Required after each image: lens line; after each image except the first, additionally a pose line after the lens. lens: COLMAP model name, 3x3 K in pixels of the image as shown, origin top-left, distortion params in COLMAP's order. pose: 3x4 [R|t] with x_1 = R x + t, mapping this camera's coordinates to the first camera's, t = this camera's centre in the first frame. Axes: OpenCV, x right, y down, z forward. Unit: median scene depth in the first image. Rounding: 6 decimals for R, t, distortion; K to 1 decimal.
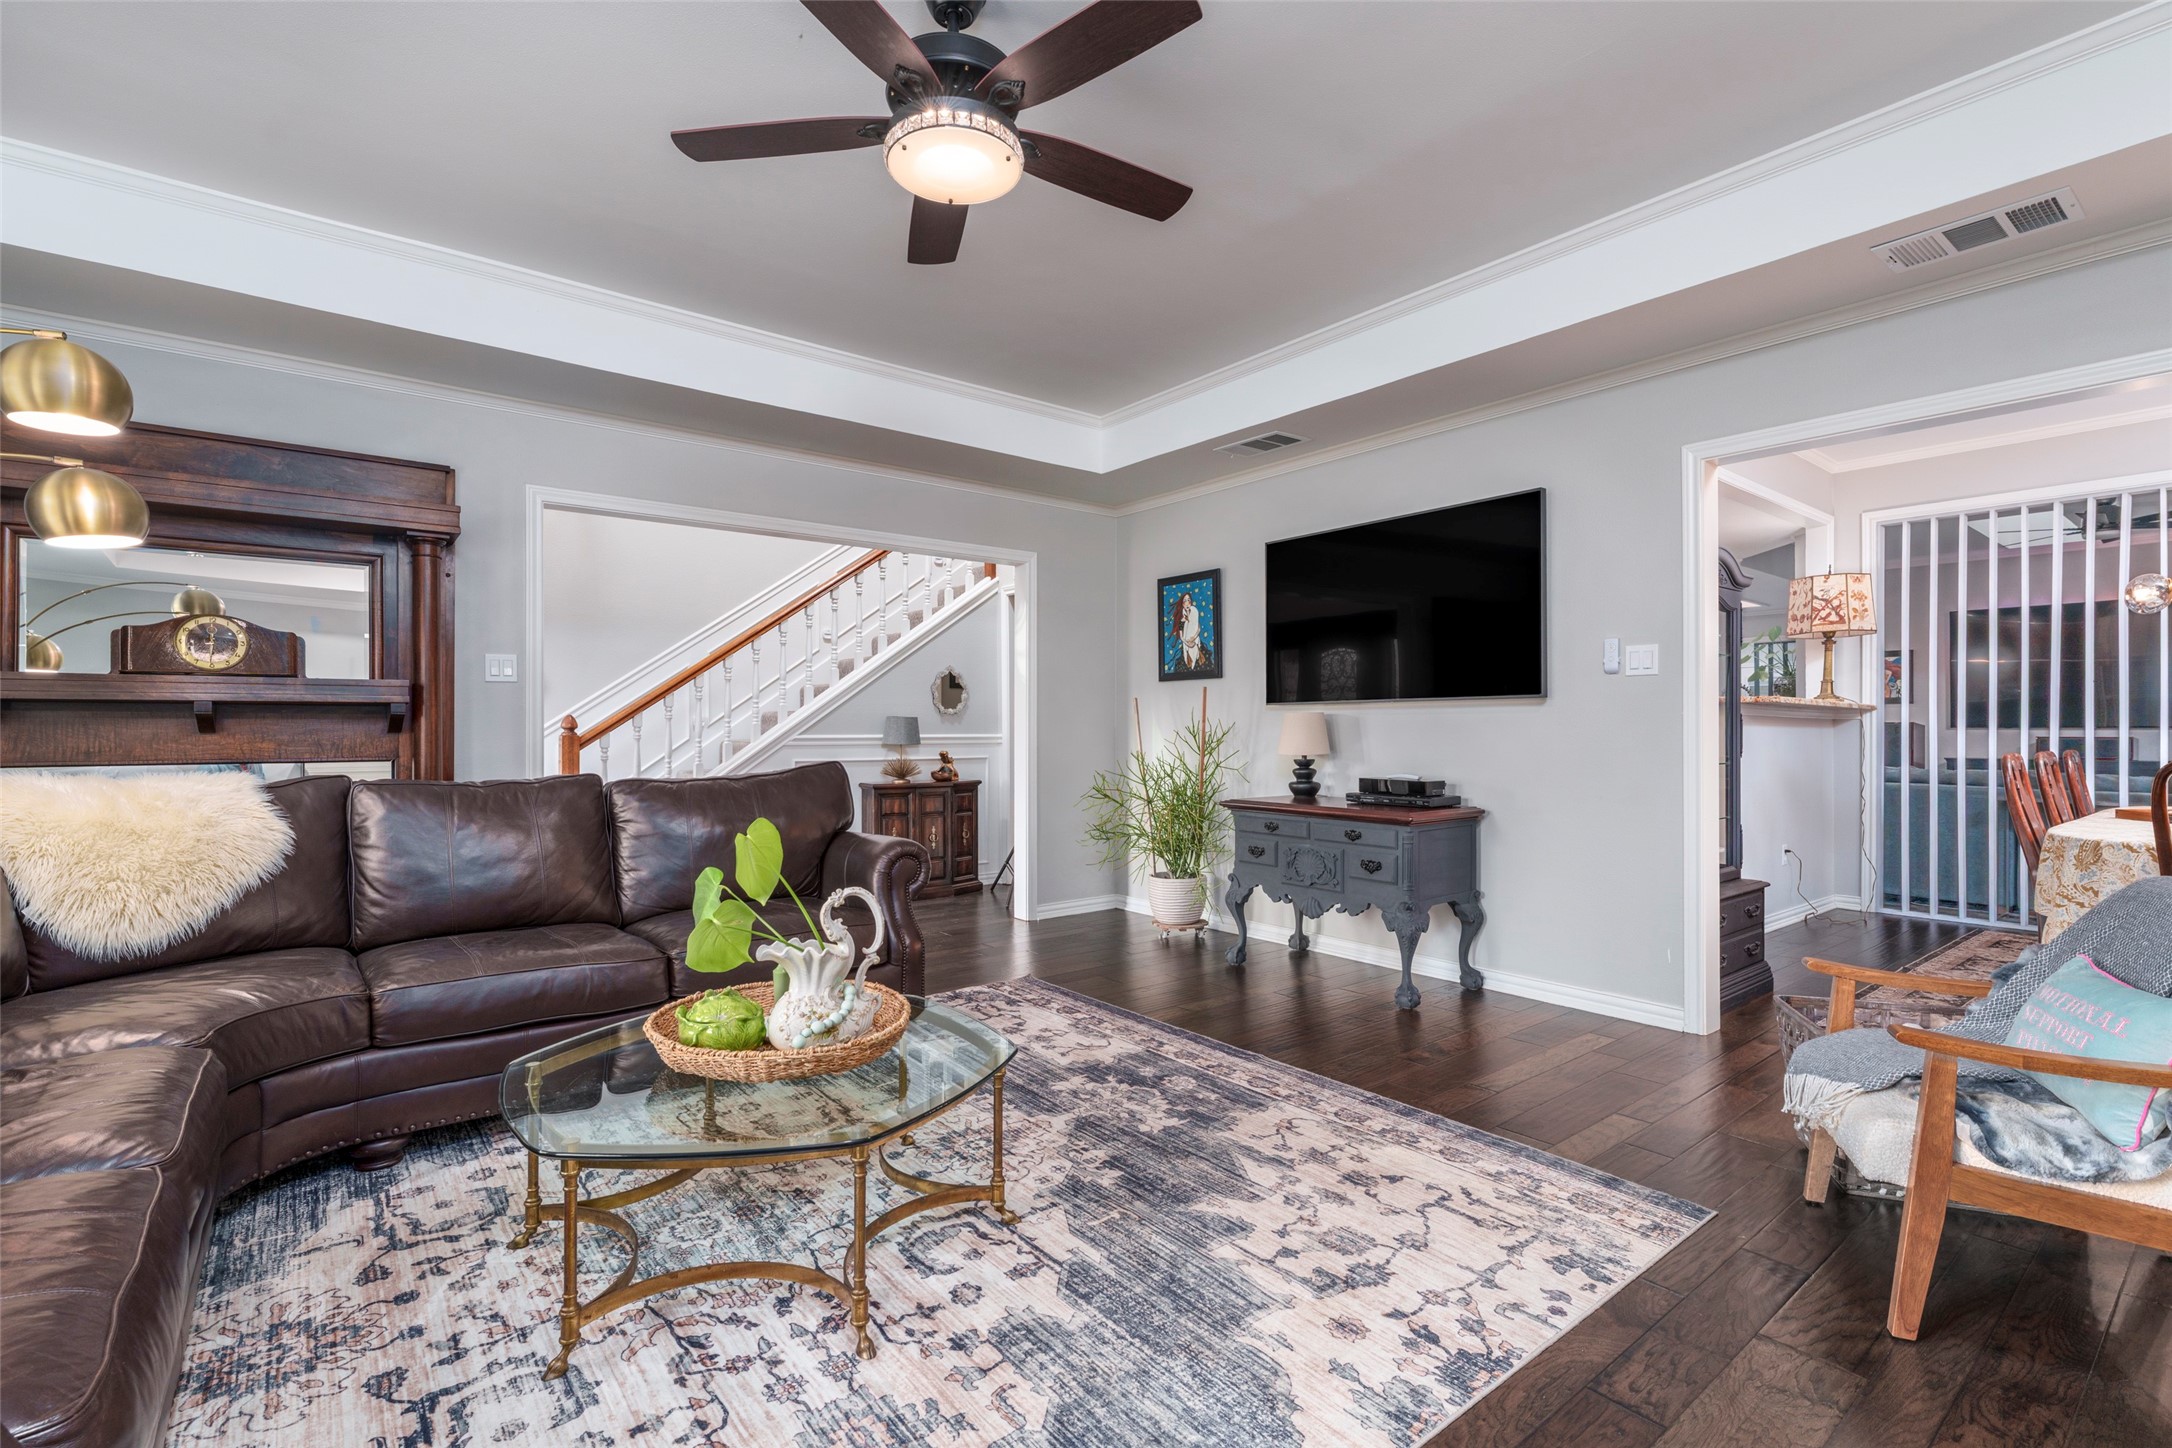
lens RADIAL K [[992.6, 0, 1086.0], [0, 992.6, 724.0], [0, 0, 1]] dist [0.000550, 0.000126]
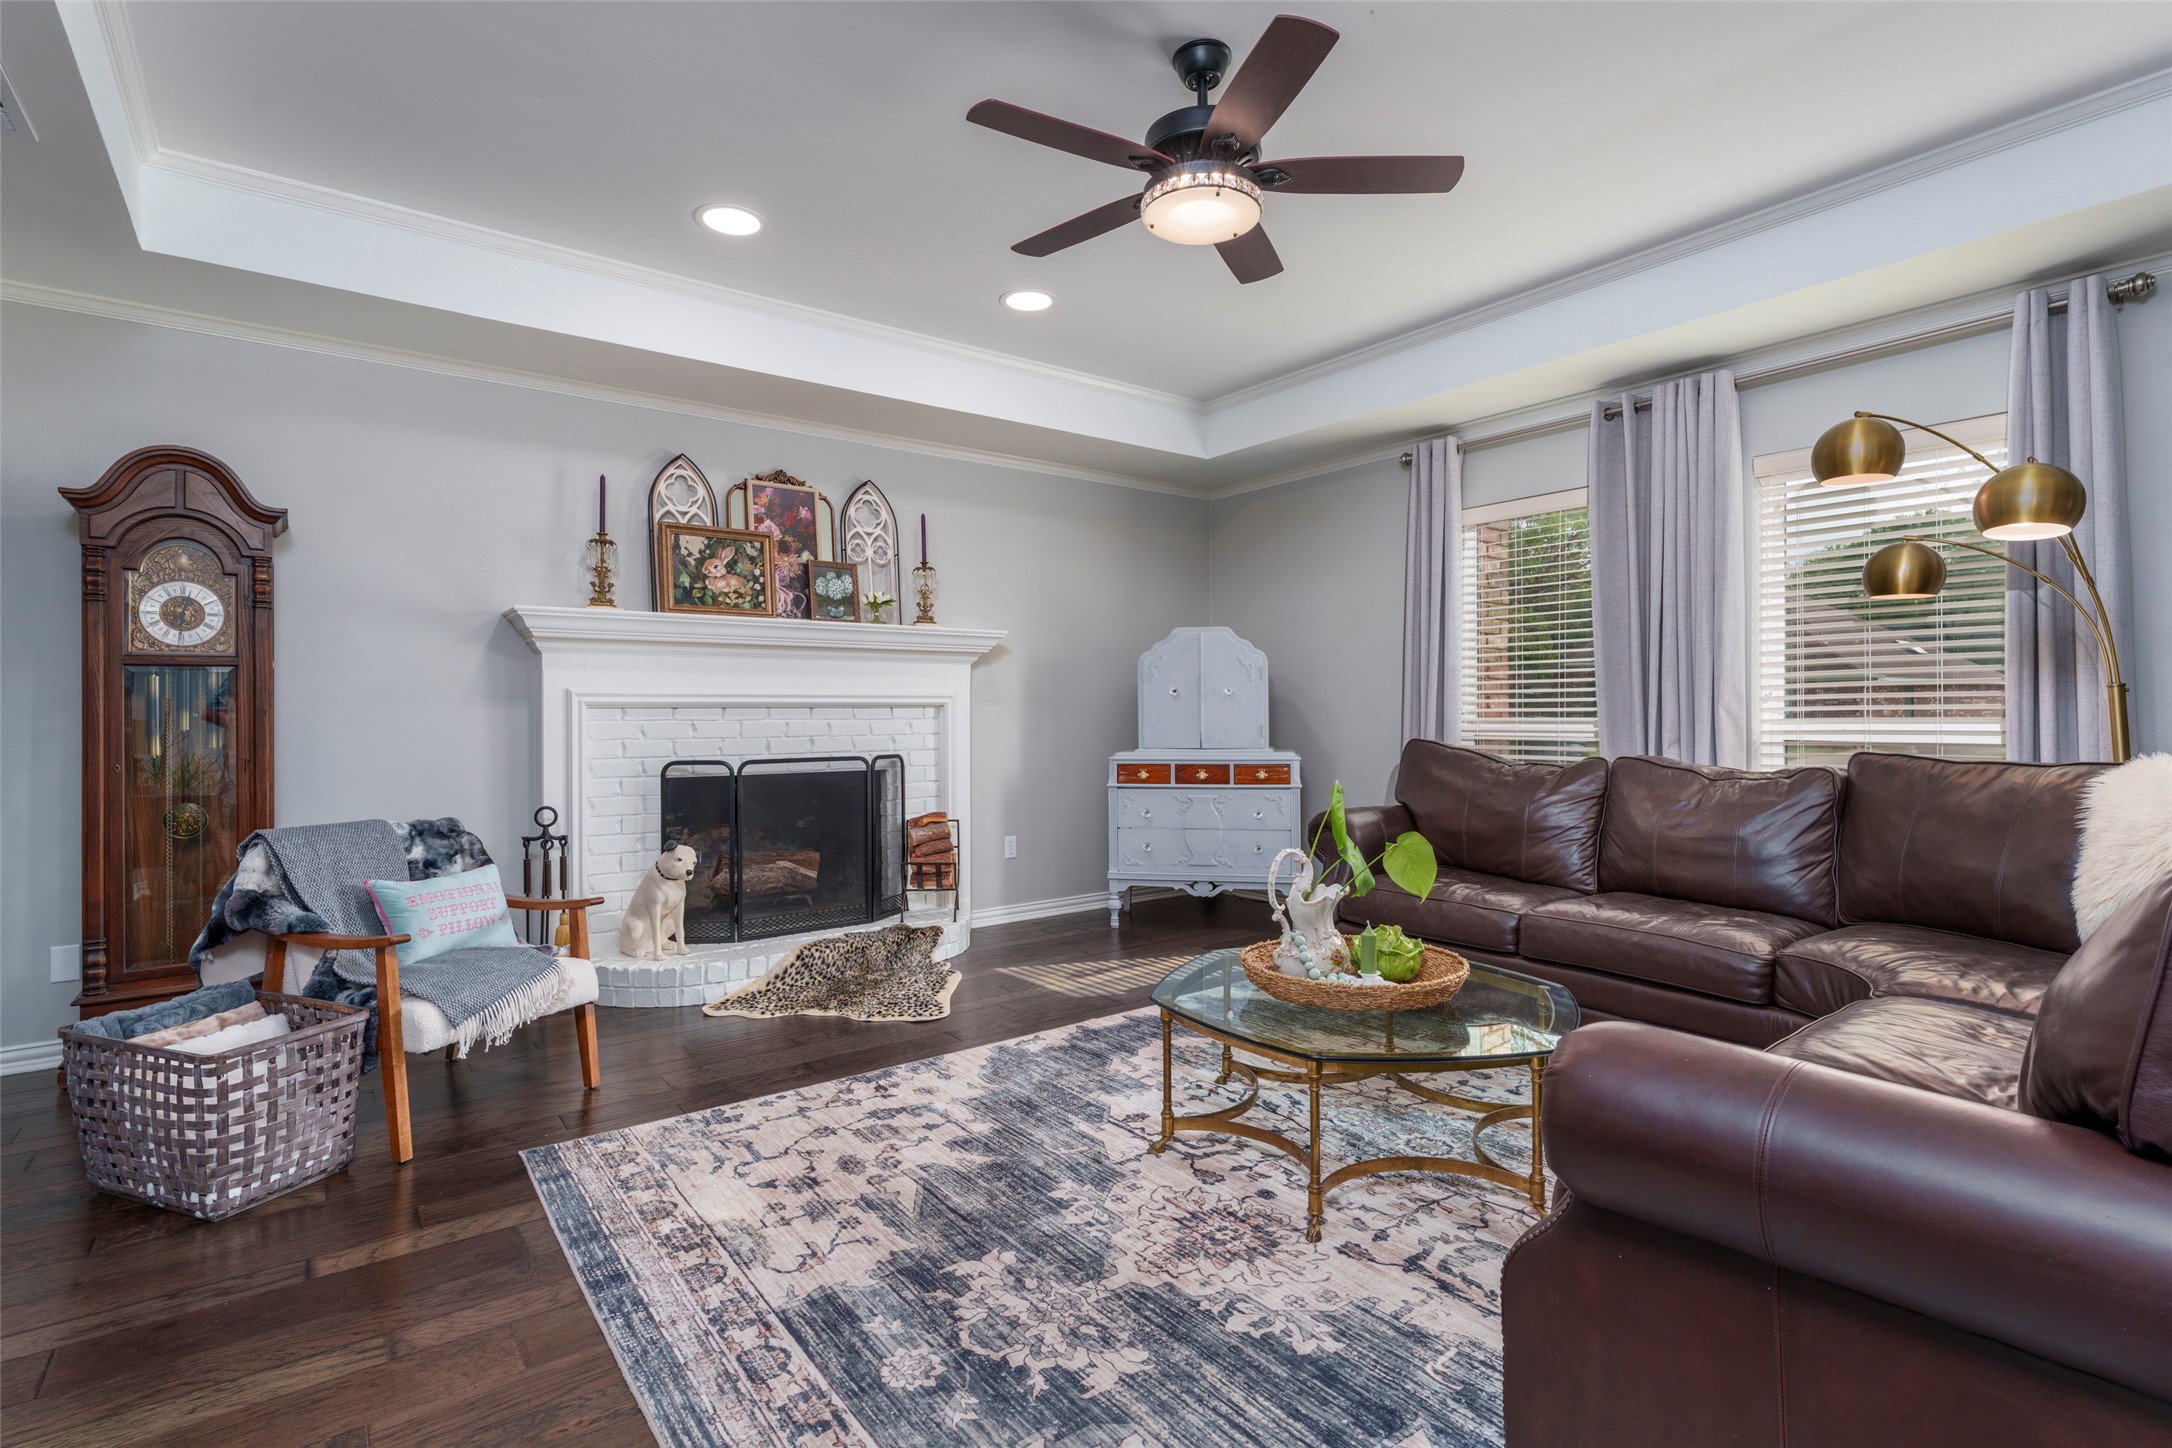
lens RADIAL K [[1027.3, 0, 1086.0], [0, 1027.3, 724.0], [0, 0, 1]] dist [-0.001781, -0.000140]
pose [[-0.999946, 0.002842, 0.010012, -0.008053], [0.002872, 0.999991, 0.002961, 0.011481], [-0.010003, 0.002990, -0.999945, 1.909397]]
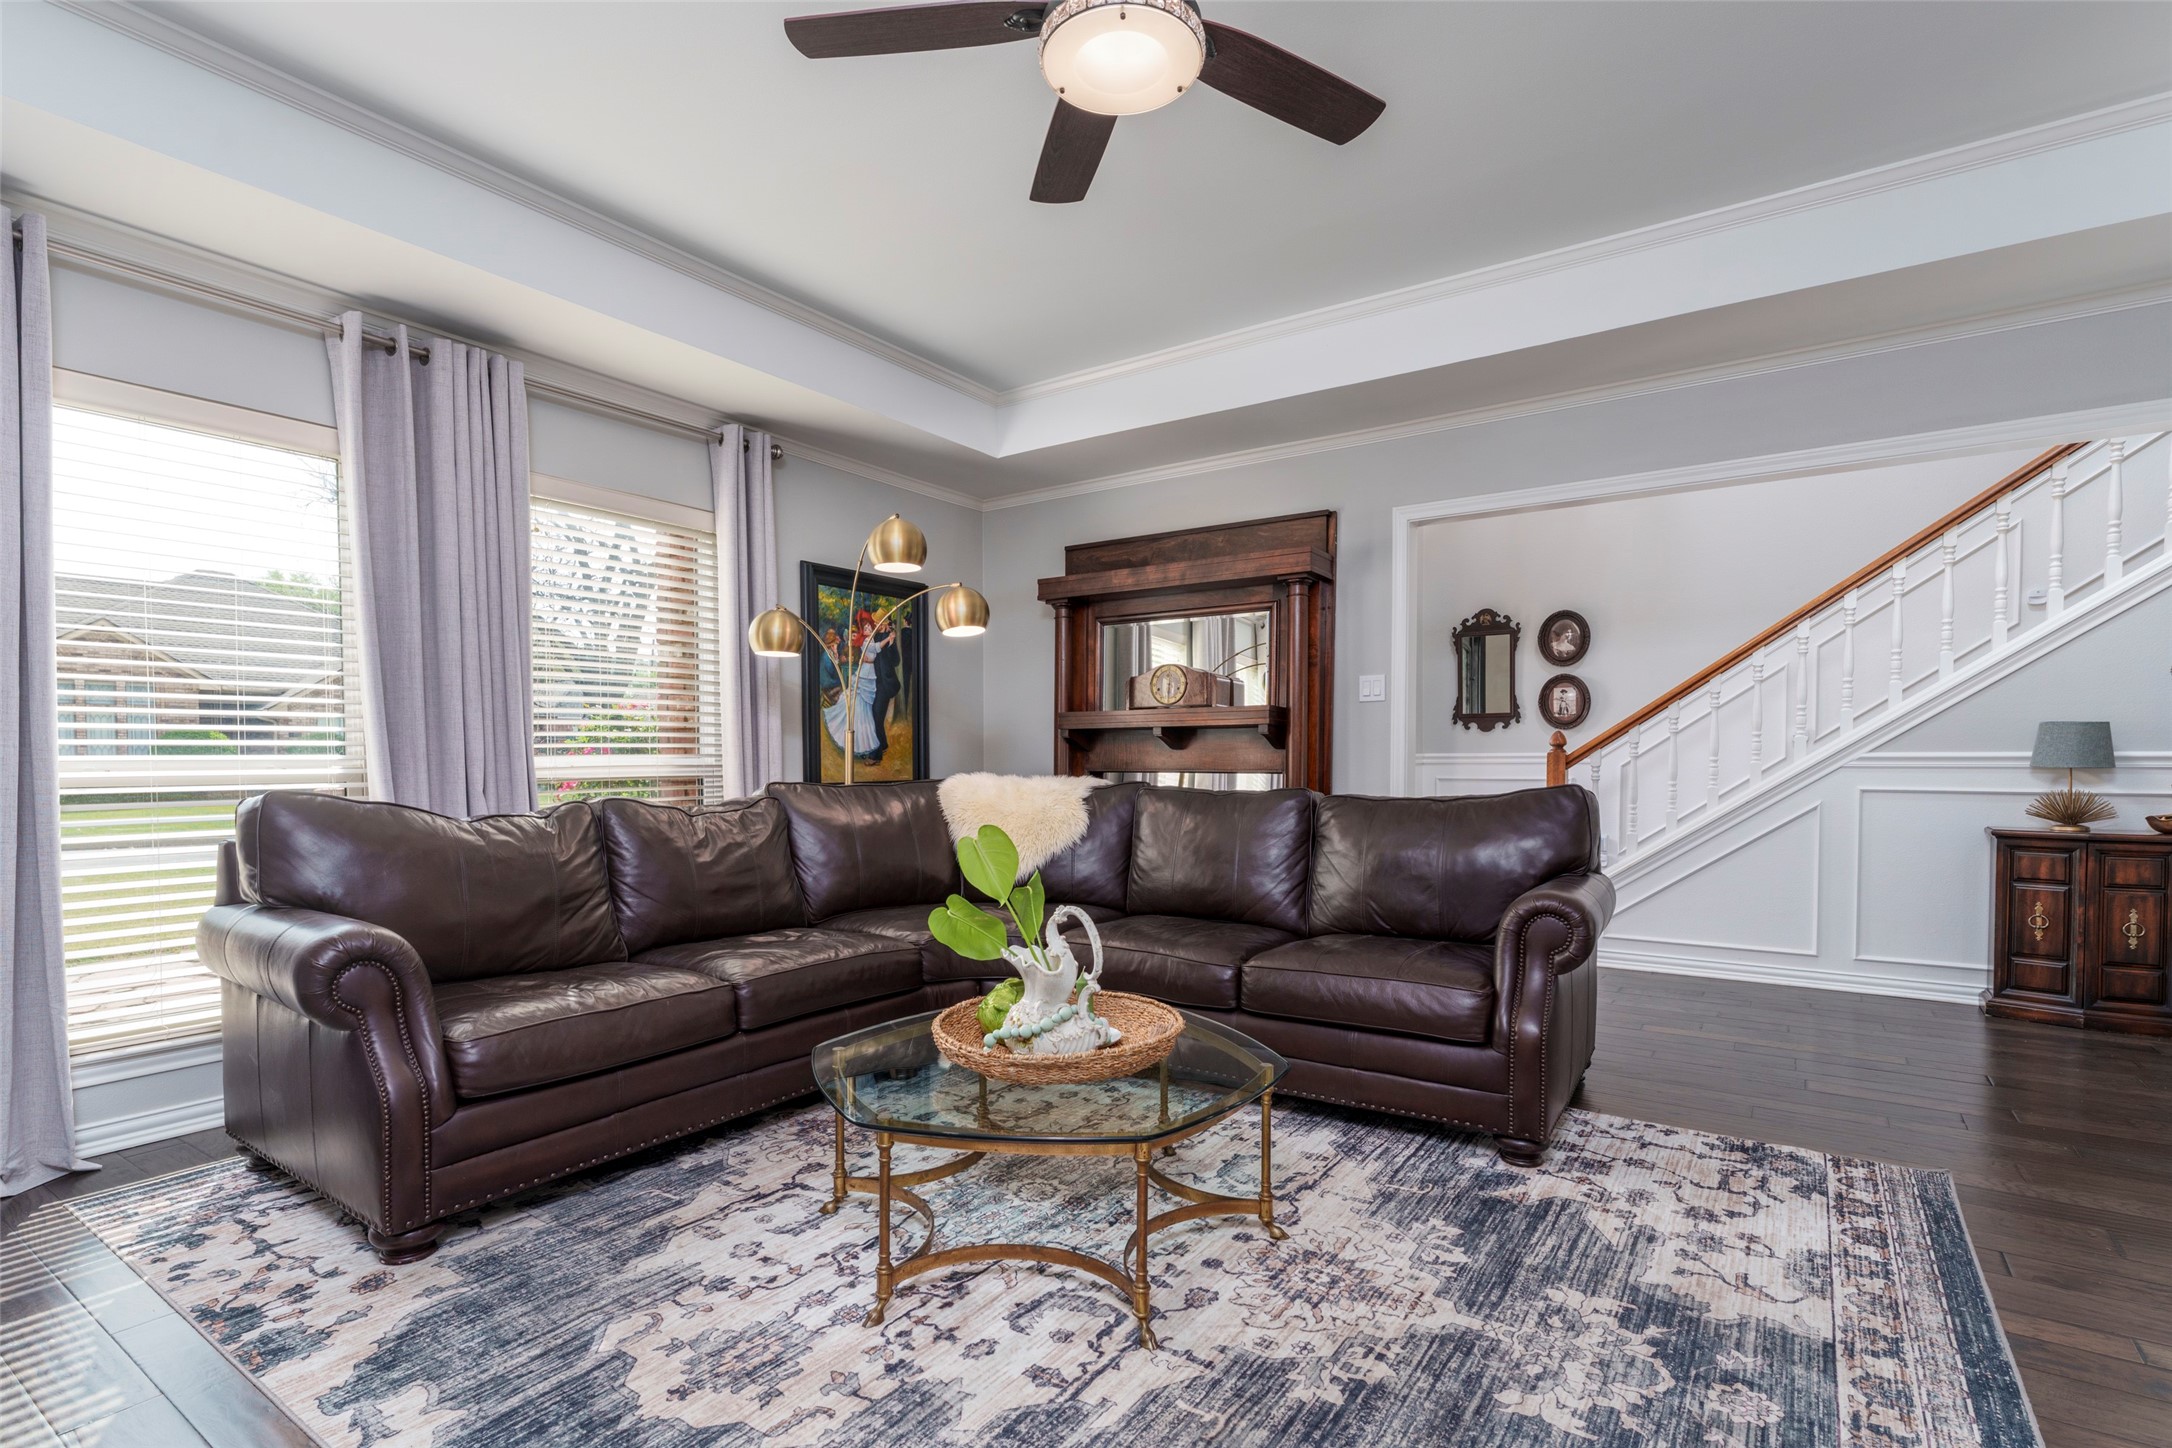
lens RADIAL K [[1035.1, 0, 1085.0], [0, 1035.1, 773.4], [0, 0, 1]] dist [0.000703, -0.000065]
pose [[0.295586, 0.018280, -0.955141, 0.627052], [0.008777, 0.999723, 0.021849, 0.012982], [0.955276, -0.014842, 0.295343, 0.623176]]
